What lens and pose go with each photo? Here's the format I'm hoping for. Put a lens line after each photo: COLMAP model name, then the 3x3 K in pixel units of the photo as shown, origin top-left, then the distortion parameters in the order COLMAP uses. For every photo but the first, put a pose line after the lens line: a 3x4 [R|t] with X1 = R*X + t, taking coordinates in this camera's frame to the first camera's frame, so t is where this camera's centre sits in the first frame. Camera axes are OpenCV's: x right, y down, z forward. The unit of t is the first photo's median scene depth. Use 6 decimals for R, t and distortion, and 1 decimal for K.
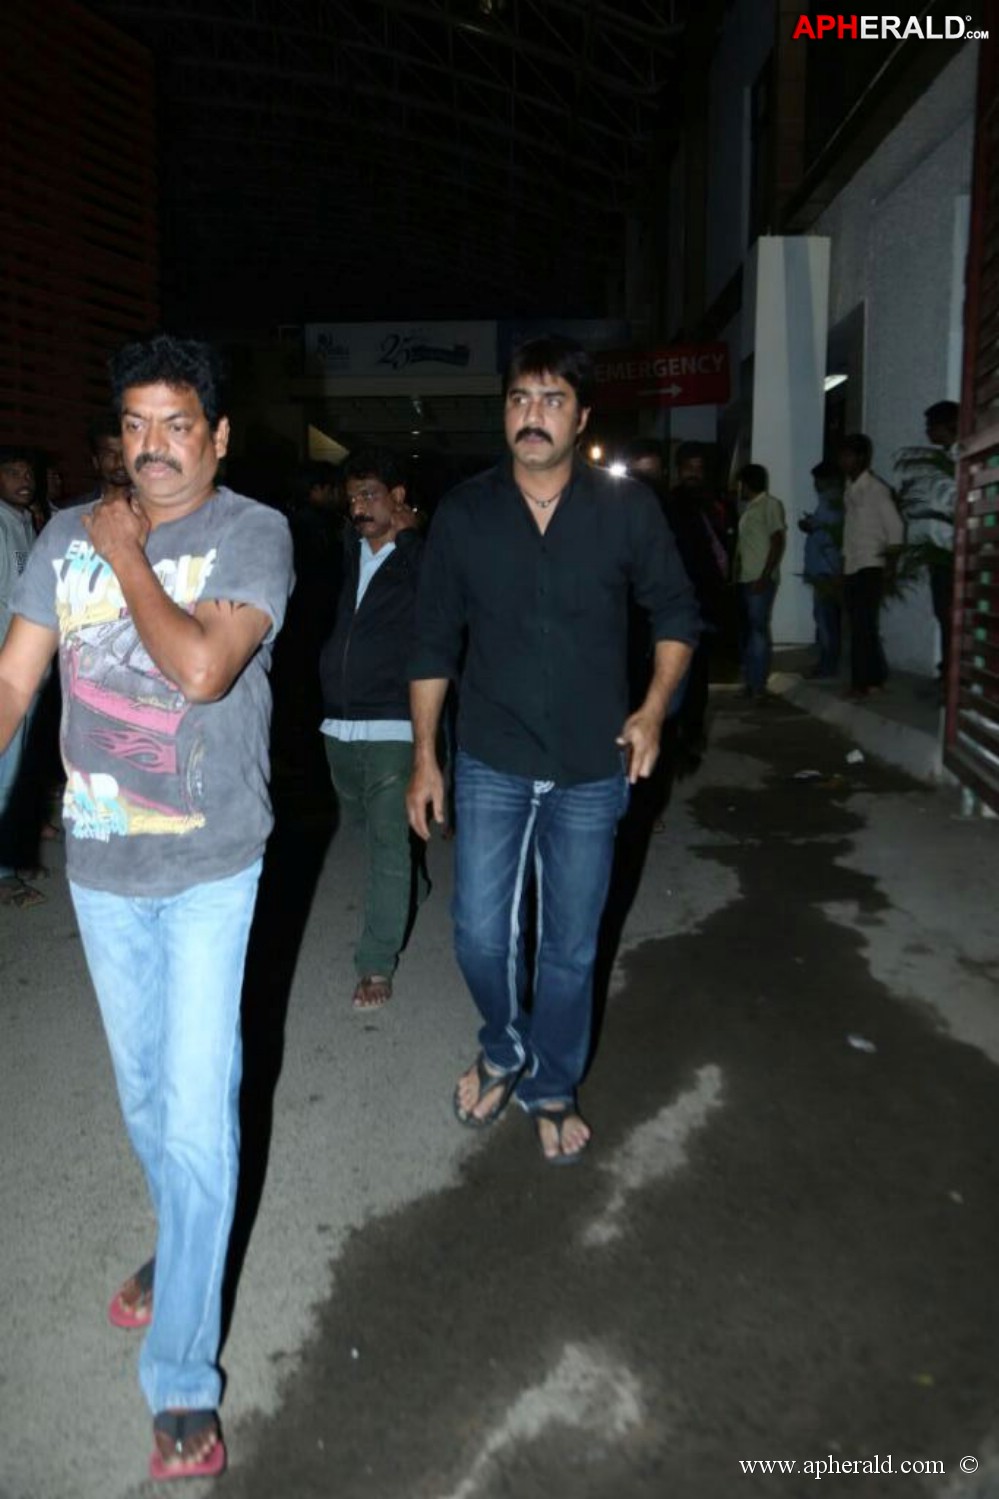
lens RADIAL K [[1244.1, 0, 498.0], [0, 1244.1, 709.9], [0, 0, 1]] dist [-0.067624, 0.091426]
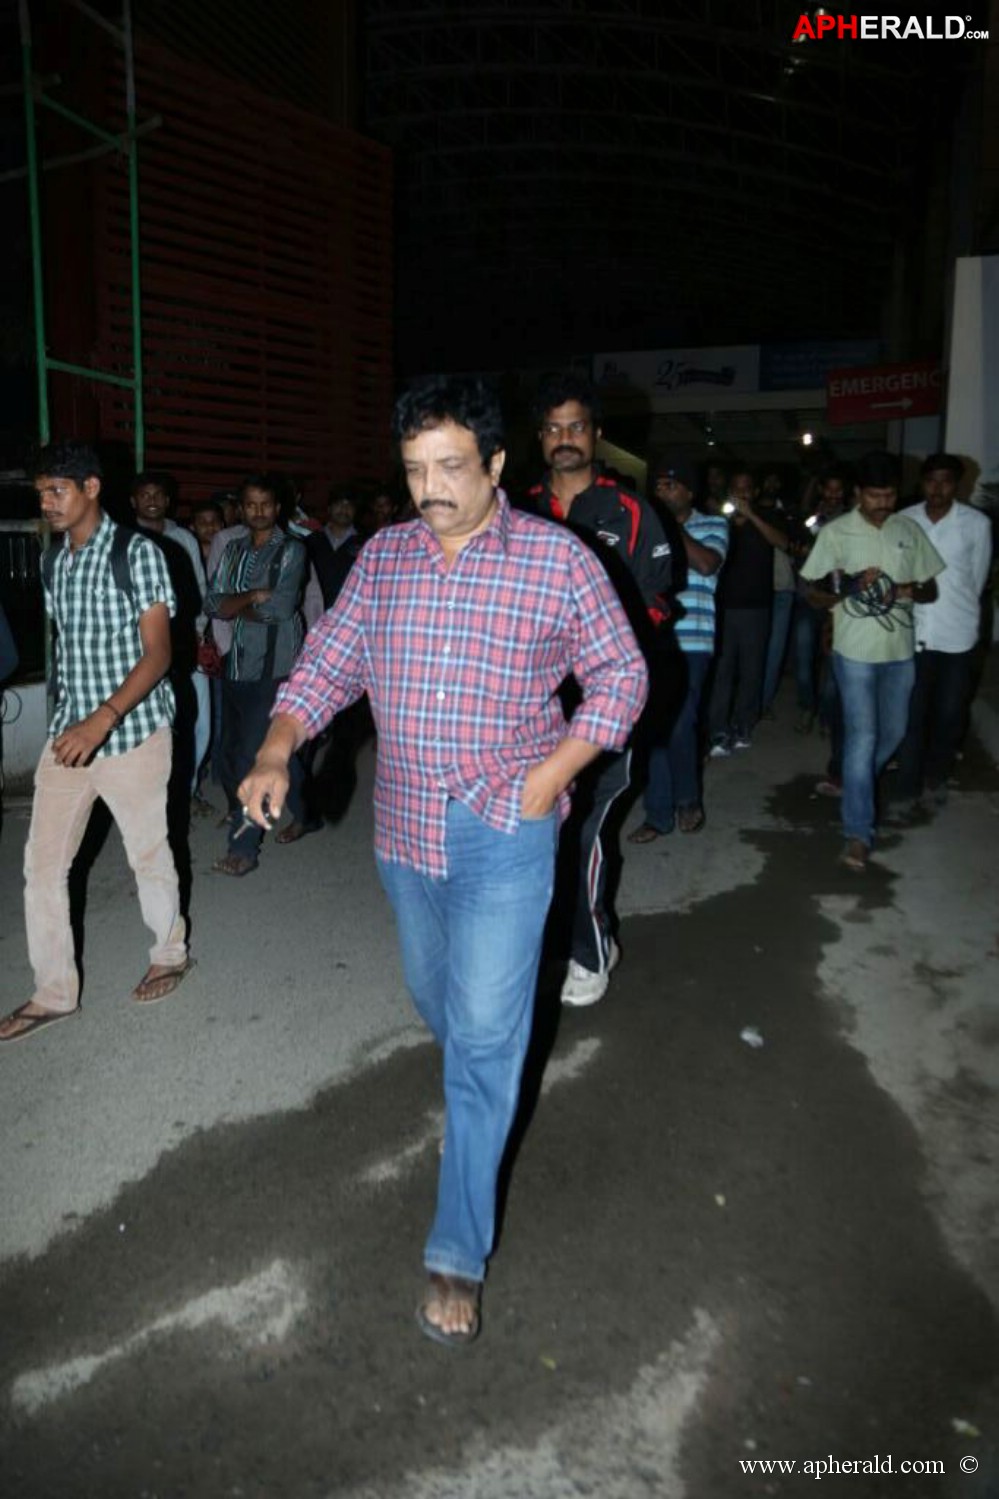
lens RADIAL K [[1050.1, 0, 479.5], [0, 1050.1, 714.9], [0, 0, 1]] dist [-0.116169, 0.061805]
pose [[0.950683, 0.050576, -0.306013, 0.253830], [-0.039740, 0.998346, 0.041541, -0.023634], [0.307608, -0.027331, 0.951121, 0.077715]]
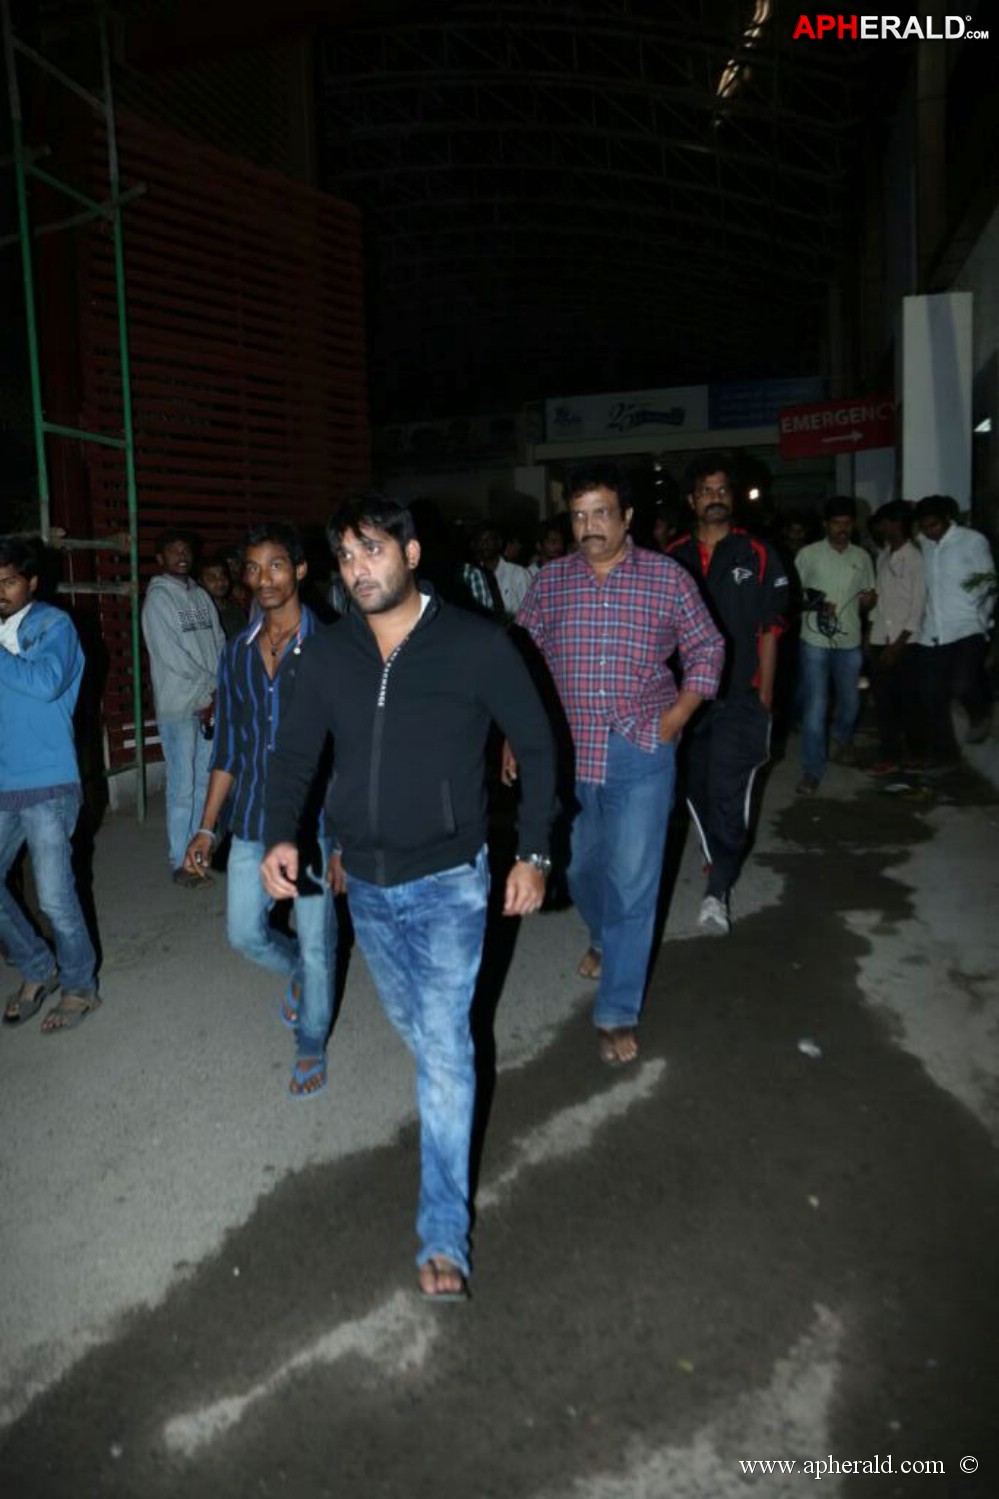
lens RADIAL K [[1050.1, 0, 479.5], [0, 1050.1, 714.9], [0, 0, 1]] dist [-0.116169, 0.061805]
pose [[0.964455, -0.006078, -0.264178, 0.196973], [0.005781, 0.999981, -0.001903, -0.018584], [0.264185, 0.000309, 0.964472, 0.036448]]
